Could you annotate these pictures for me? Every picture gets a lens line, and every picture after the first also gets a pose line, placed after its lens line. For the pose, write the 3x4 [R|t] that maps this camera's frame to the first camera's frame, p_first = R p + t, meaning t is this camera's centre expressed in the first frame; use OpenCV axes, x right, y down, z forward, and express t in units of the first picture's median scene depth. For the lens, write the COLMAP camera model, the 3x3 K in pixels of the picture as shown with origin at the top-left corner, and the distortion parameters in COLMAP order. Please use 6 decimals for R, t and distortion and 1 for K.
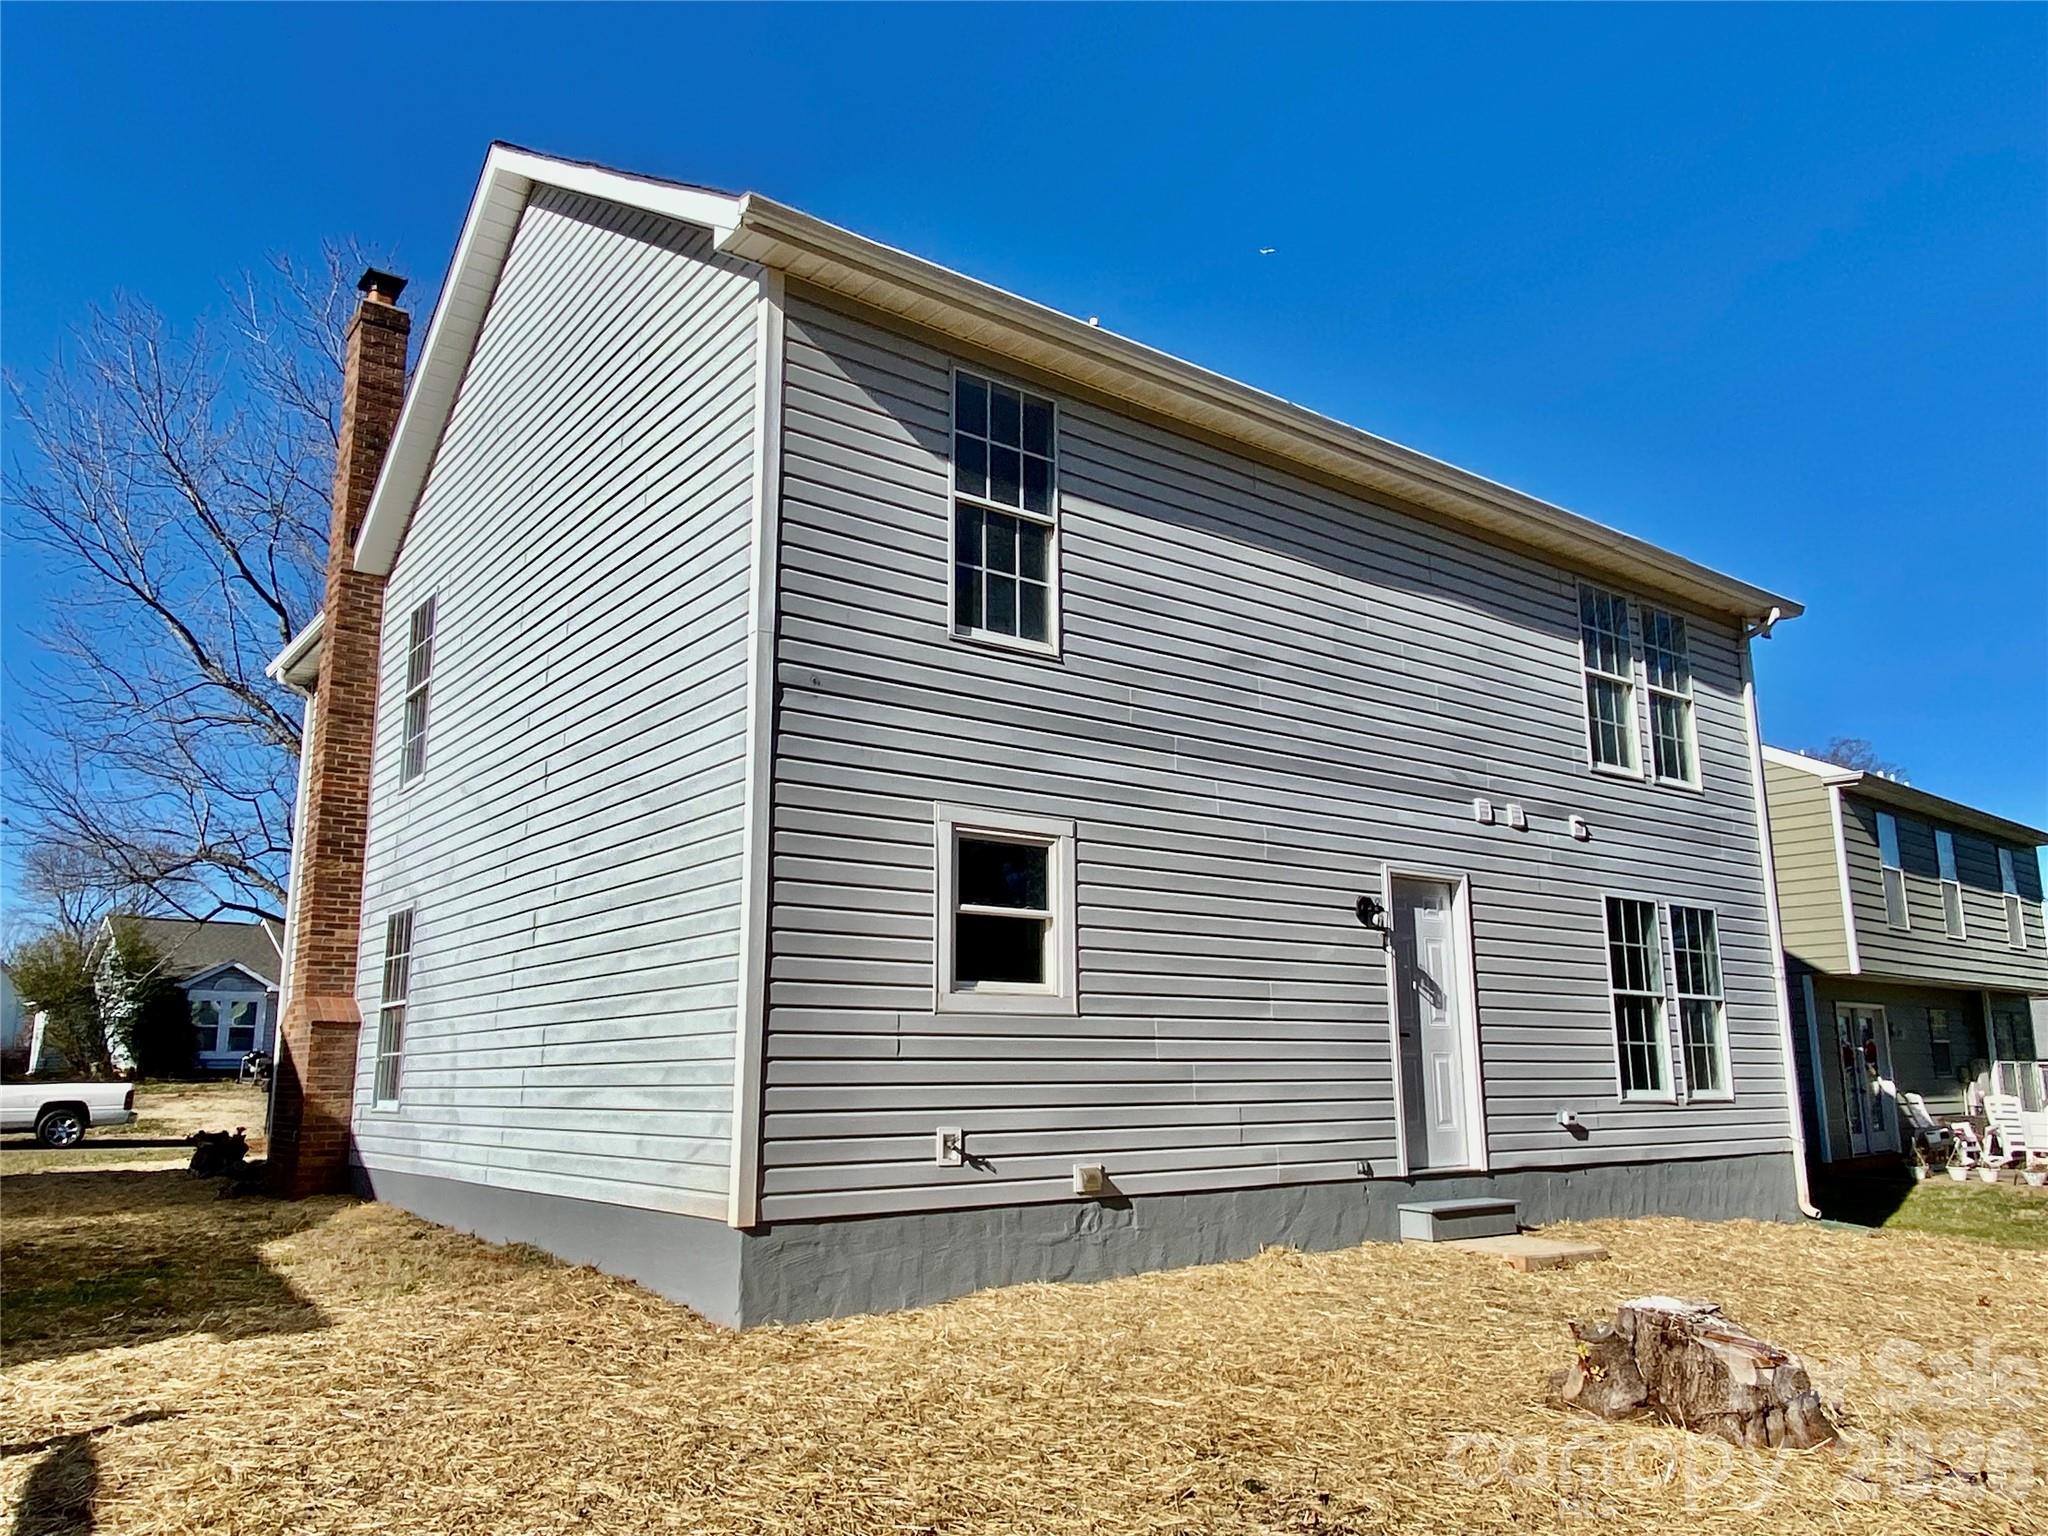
lens RADIAL K [[1463.7, 0, 1022.2], [0, 1463.7, 762.5], [0, 0, 1]] dist [-0.011854, -0.011043]
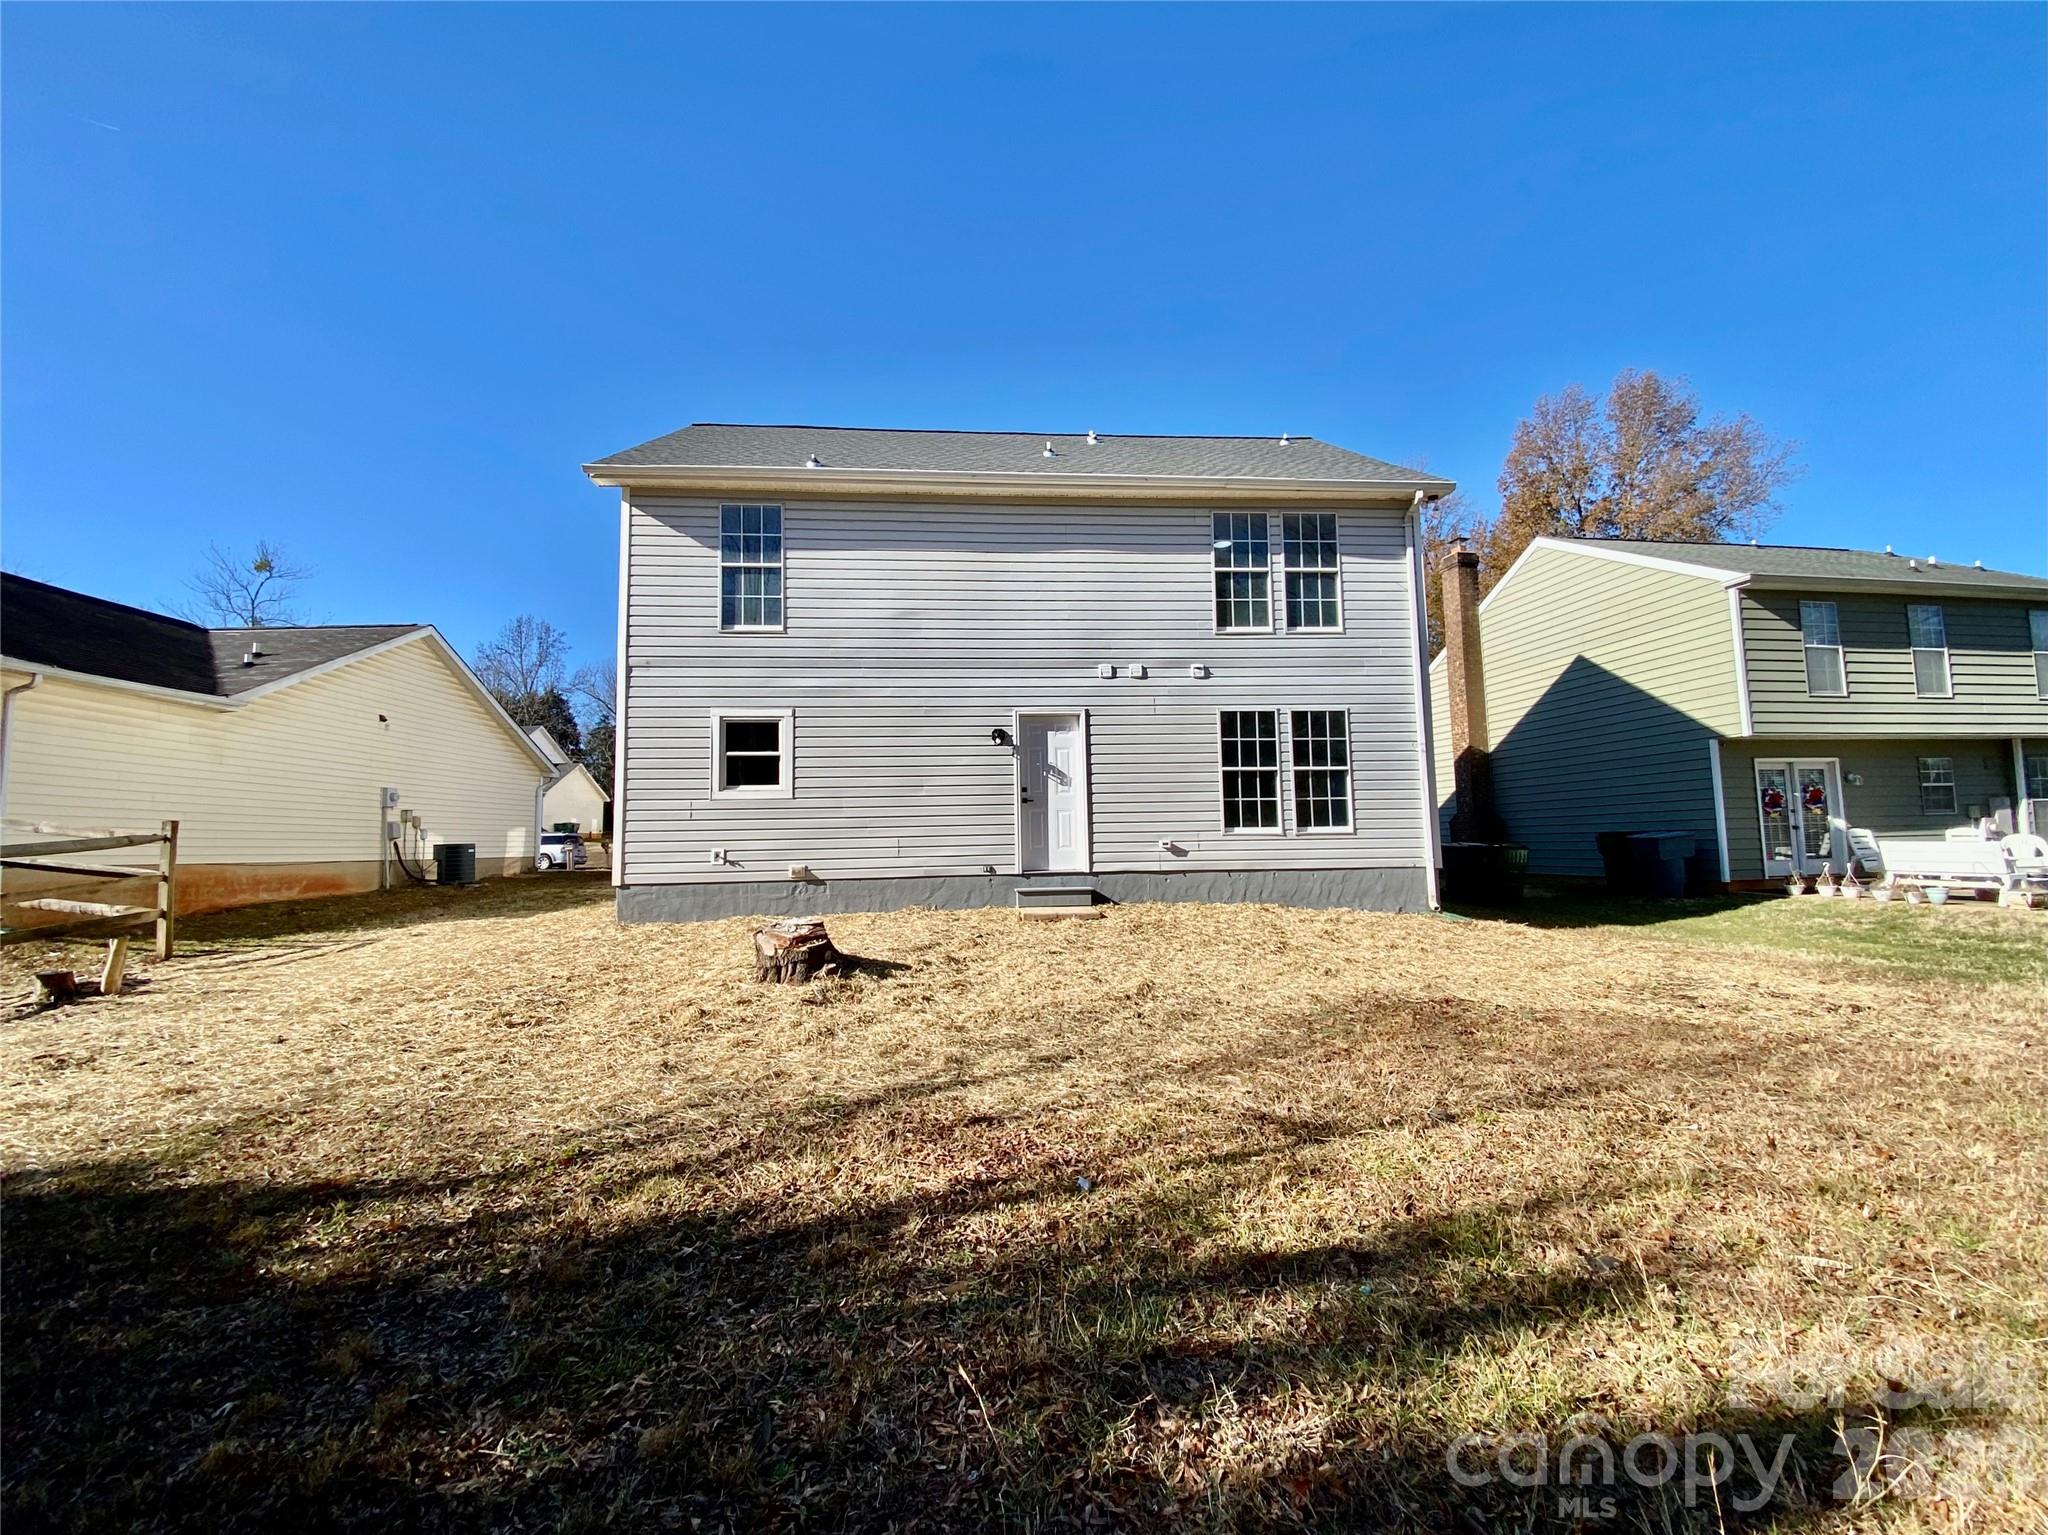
lens RADIAL K [[831.6, 0, 1021.1], [0, 831.6, 774.9], [0, 0, 1]] dist [0.020684, -0.000124]
pose [[0.853370, -0.050183, -0.518885, 0.825005], [0.124964, 0.986027, 0.110156, 0.037679], [0.506107, -0.158846, 0.847717, 0.107932]]
